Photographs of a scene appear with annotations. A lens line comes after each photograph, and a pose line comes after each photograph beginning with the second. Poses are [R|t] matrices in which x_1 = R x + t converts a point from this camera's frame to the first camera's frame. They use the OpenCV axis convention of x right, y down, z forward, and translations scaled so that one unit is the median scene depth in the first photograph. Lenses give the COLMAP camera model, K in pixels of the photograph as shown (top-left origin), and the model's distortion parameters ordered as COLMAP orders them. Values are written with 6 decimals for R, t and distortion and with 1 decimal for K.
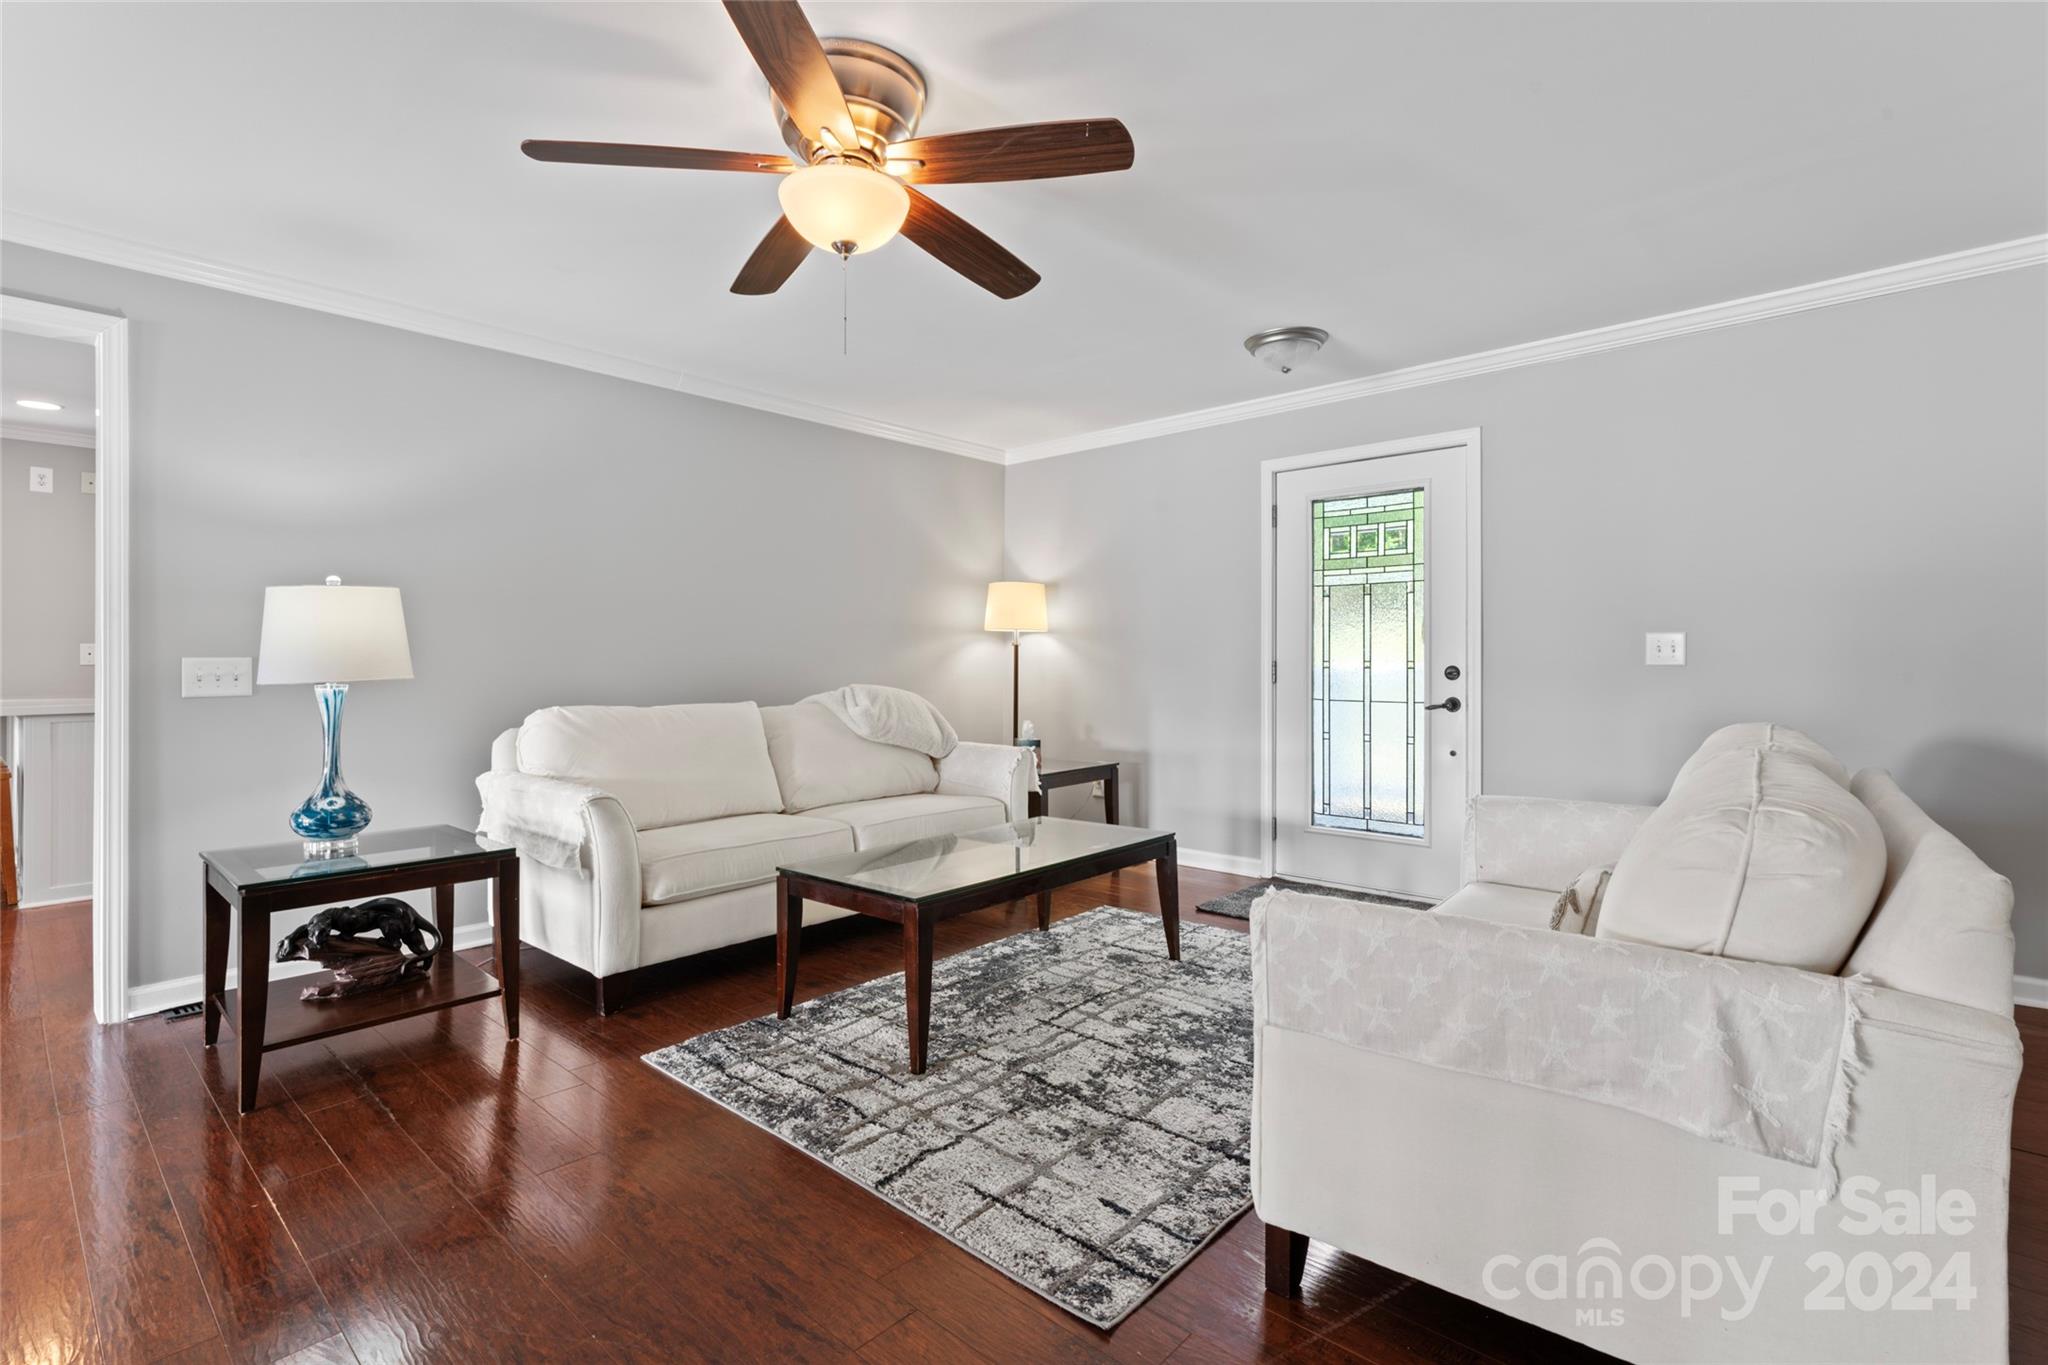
lens RADIAL K [[931.9, 0, 1006.3], [0, 931.9, 659.1], [0, 0, 1]] dist [-0.000521, -0.002090]
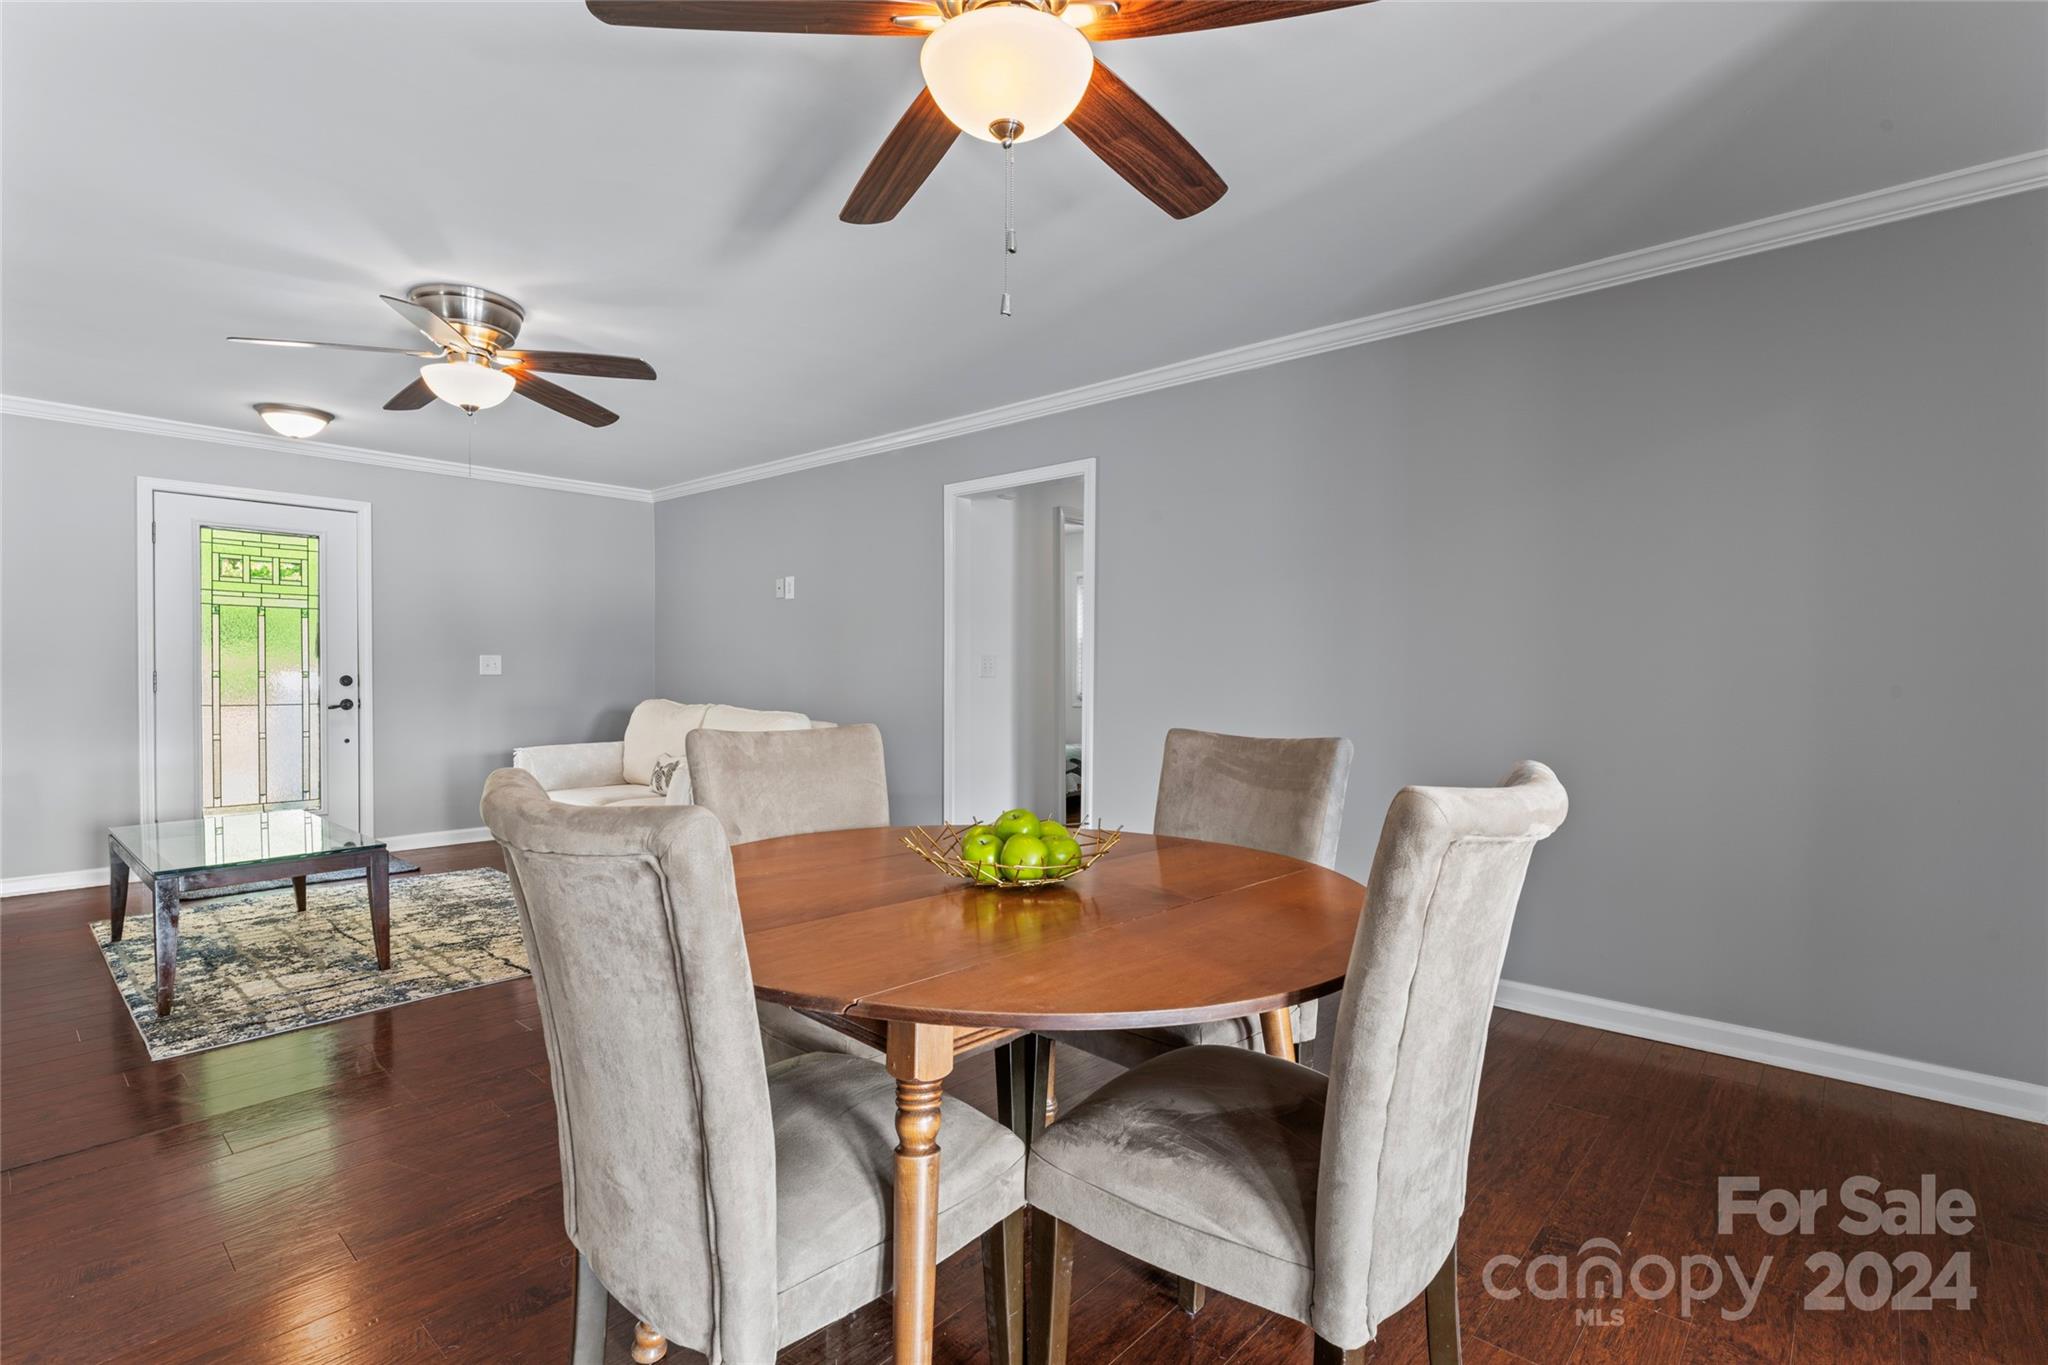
lens RADIAL K [[931.9, 0, 1024.8], [0, 931.9, 687.0], [0, 0, 1]] dist [-0.000521, -0.002090]
pose [[-0.007498, -0.012002, 0.999900, -1.229109], [-0.006397, 0.999908, 0.011954, 0.002080], [-0.999951, -0.006307, -0.007574, 0.053290]]
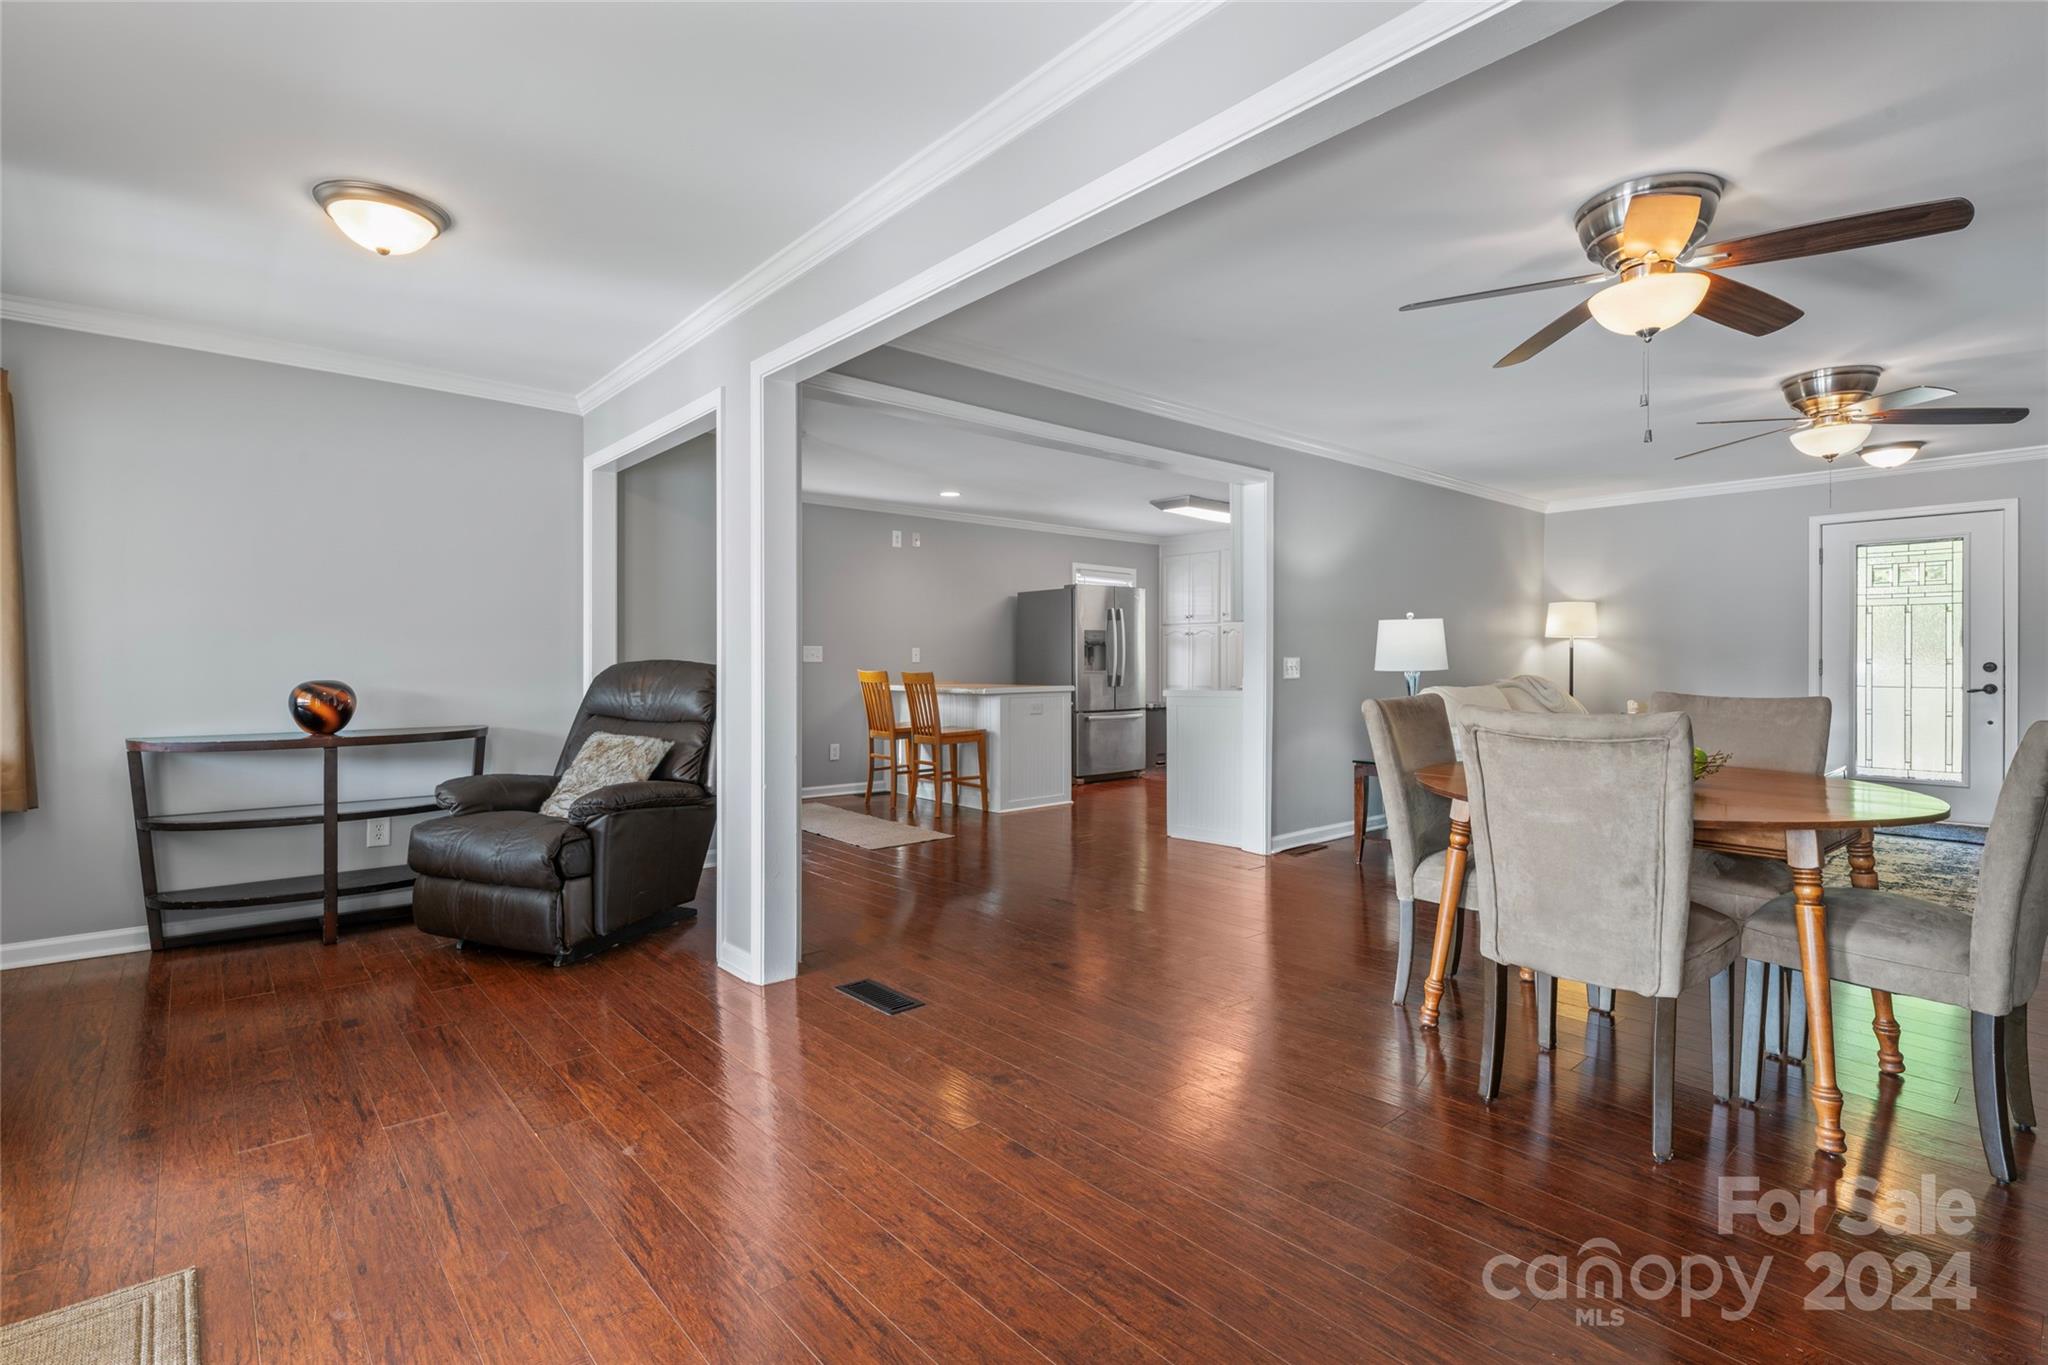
lens RADIAL K [[931.9, 0, 1027.7], [0, 931.9, 663.0], [0, 0, 1]] dist [-0.000521, -0.002090]
pose [[0.992716, 0.000993, -0.120477, -1.178388], [-0.000305, 0.999984, 0.005727, 0.000401], [0.120481, -0.005649, 0.992700, -0.865990]]
